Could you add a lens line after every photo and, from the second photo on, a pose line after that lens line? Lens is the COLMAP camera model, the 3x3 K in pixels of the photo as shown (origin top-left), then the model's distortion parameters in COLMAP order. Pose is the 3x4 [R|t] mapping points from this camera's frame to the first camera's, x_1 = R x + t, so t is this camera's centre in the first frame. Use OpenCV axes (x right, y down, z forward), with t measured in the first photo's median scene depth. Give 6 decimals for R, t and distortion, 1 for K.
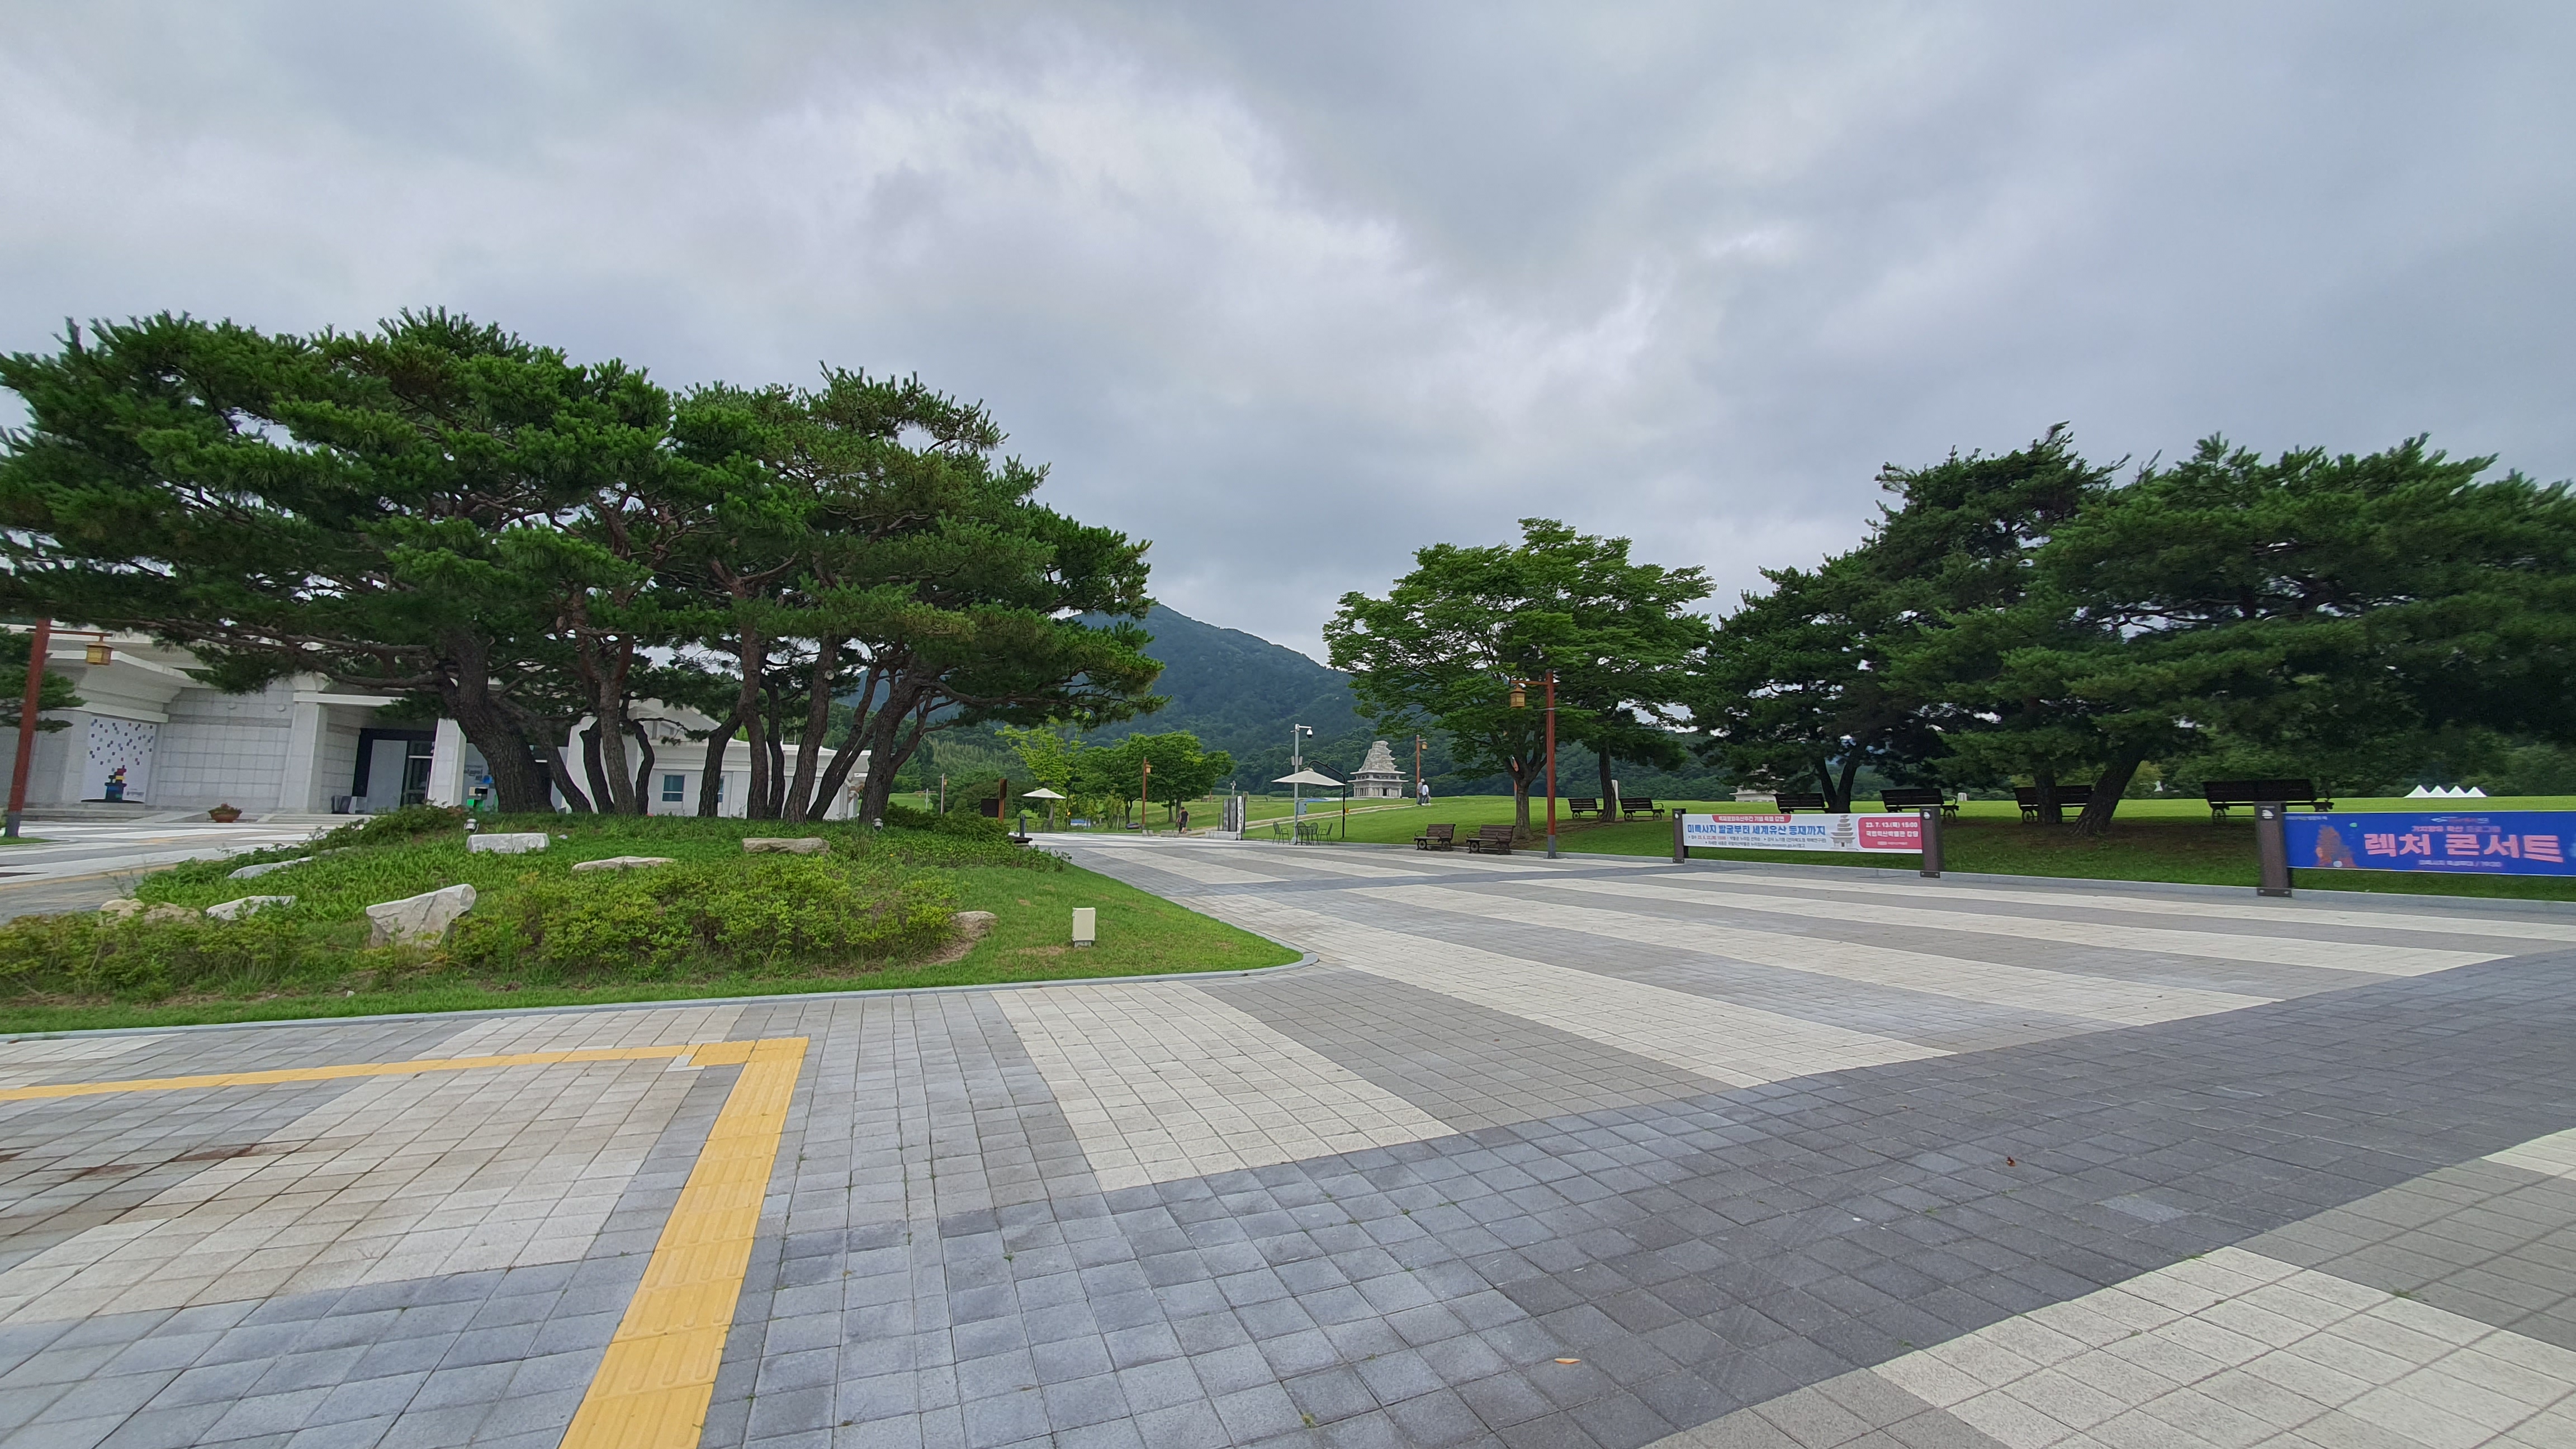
lens RADIAL K [[1030.4, 0, 1281.2], [0, 1030.4, 712.6], [0, 0, 1]] dist [-0.001169, -0.001041]
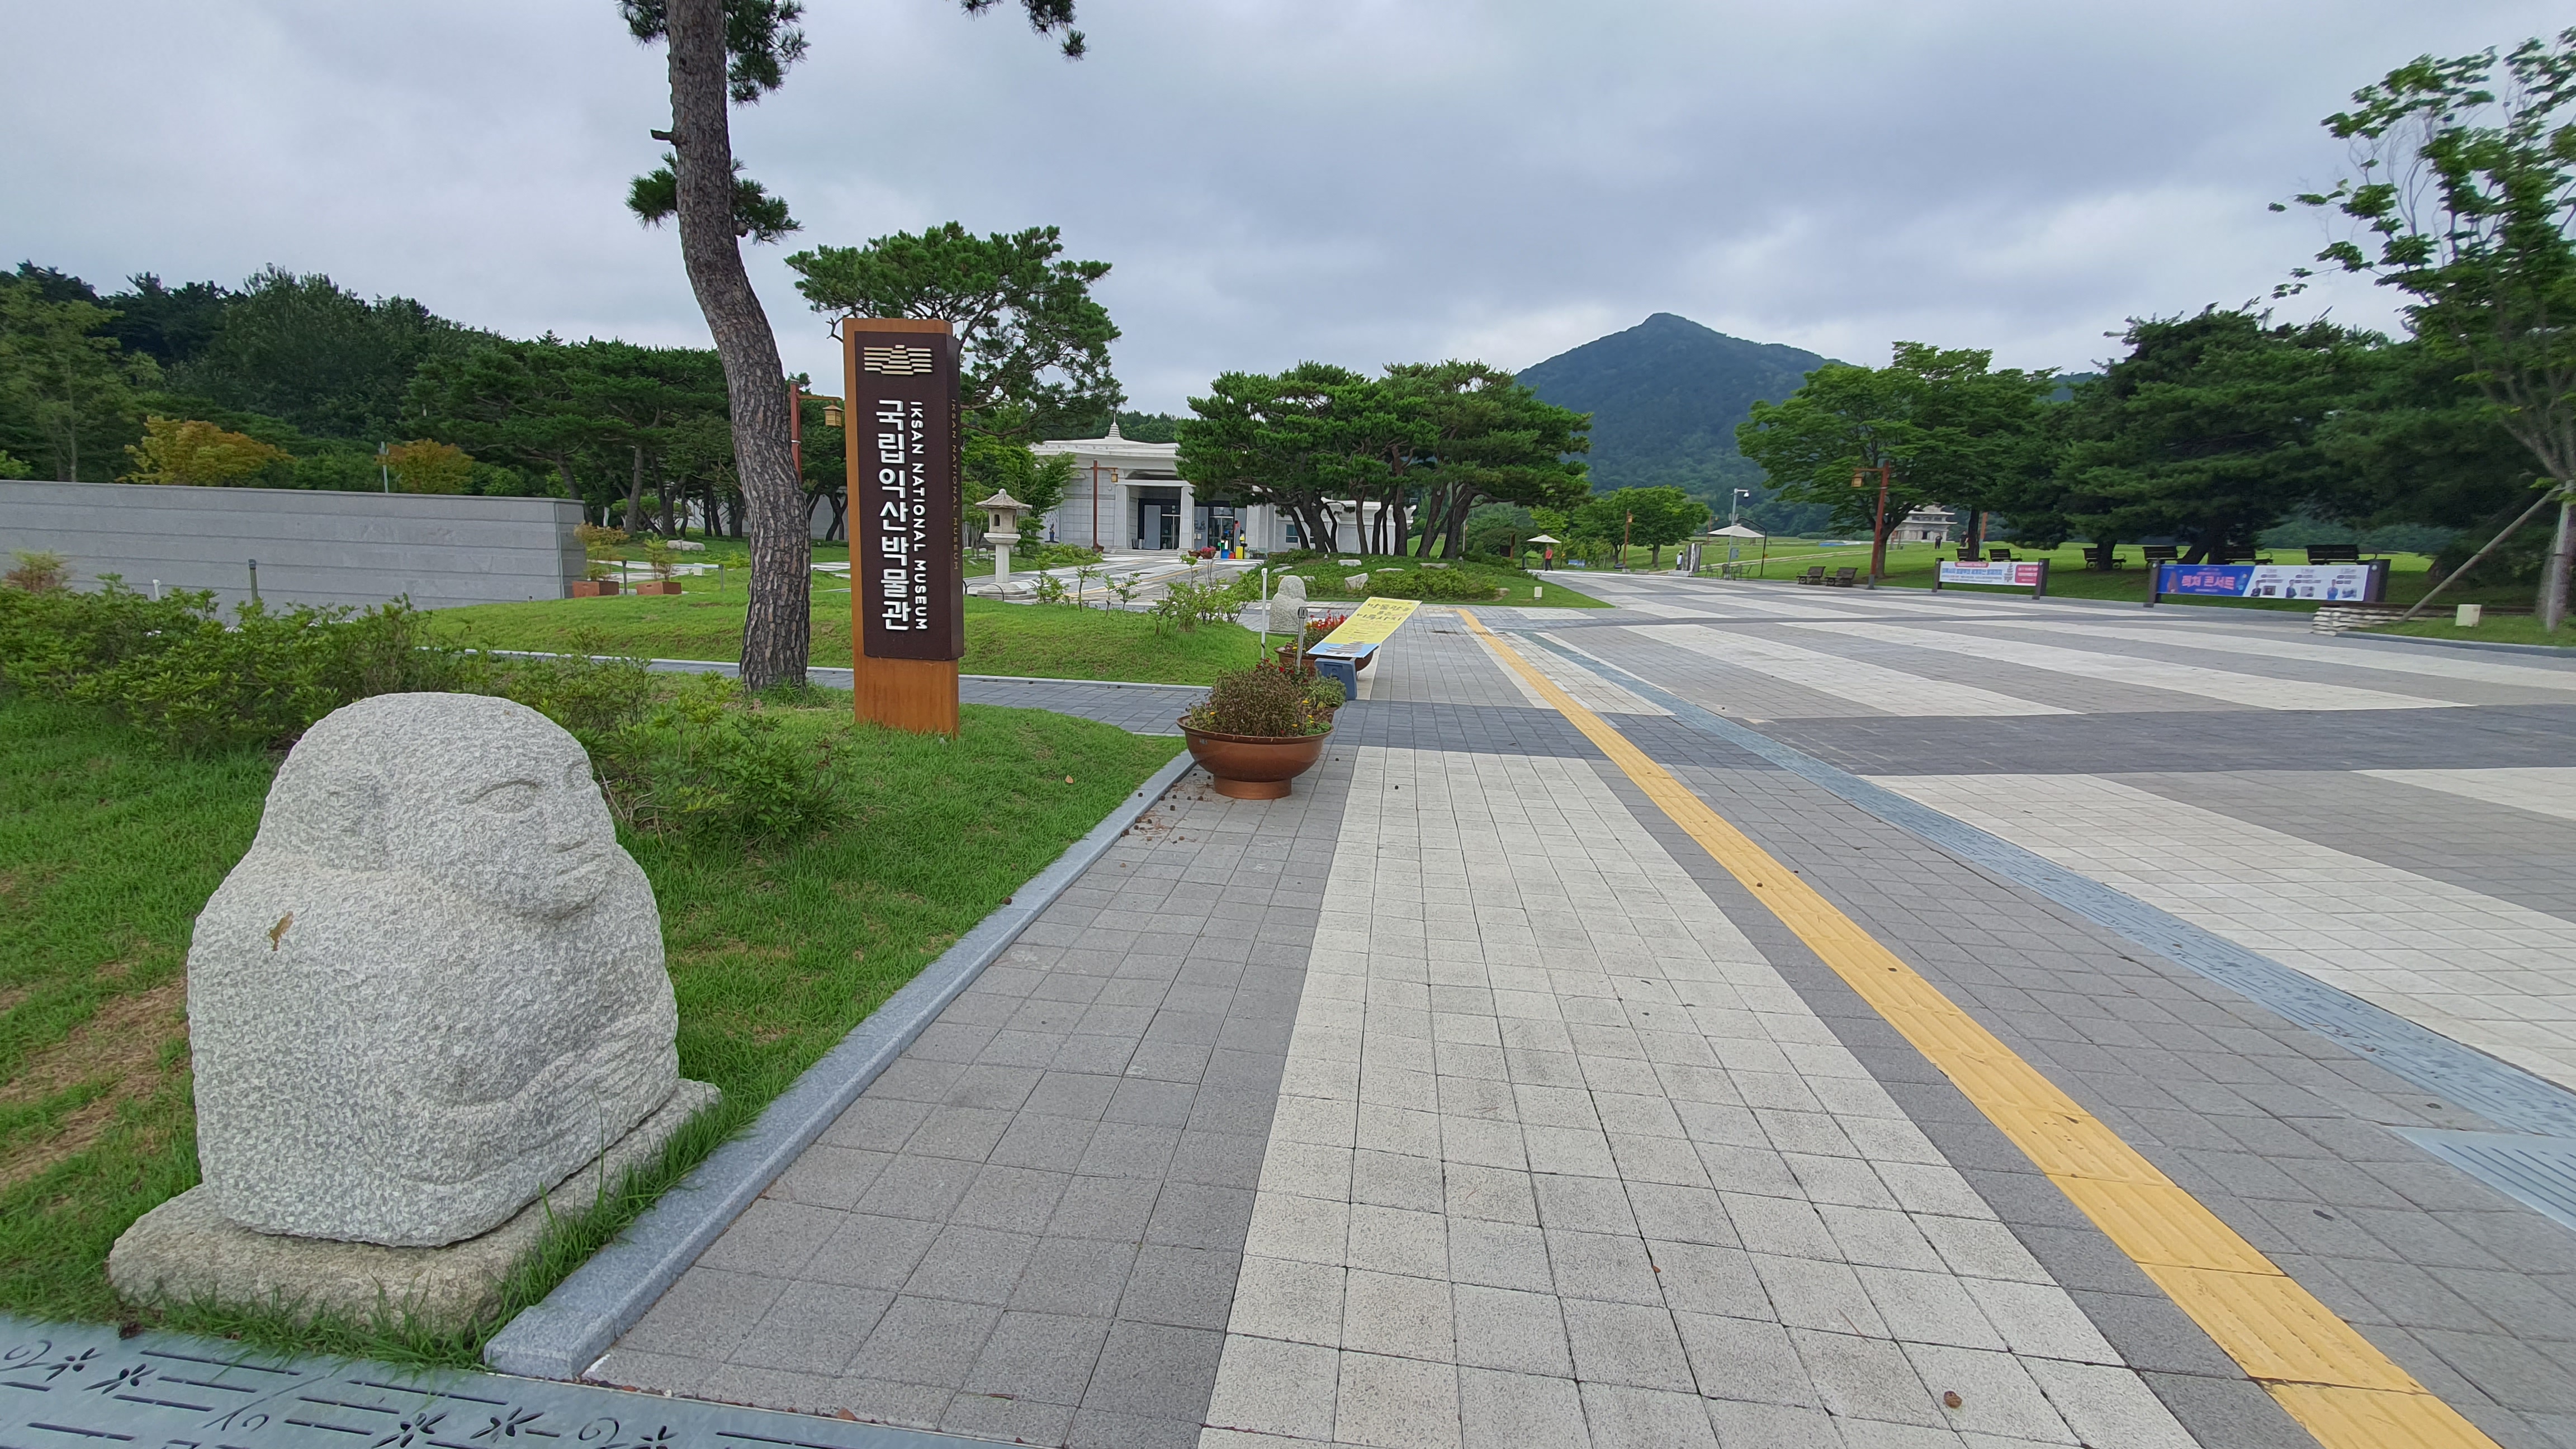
lens RADIAL K [[1030.4, 0, 1282.3], [0, 1030.4, 719.6], [0, 0, 1]] dist [-0.001169, -0.001041]
pose [[0.887512, 0.086648, -0.452563, 0.173536], [0.031217, 0.968597, 0.246668, -0.065254], [0.459725, -0.233048, 0.856937, -0.648790]]
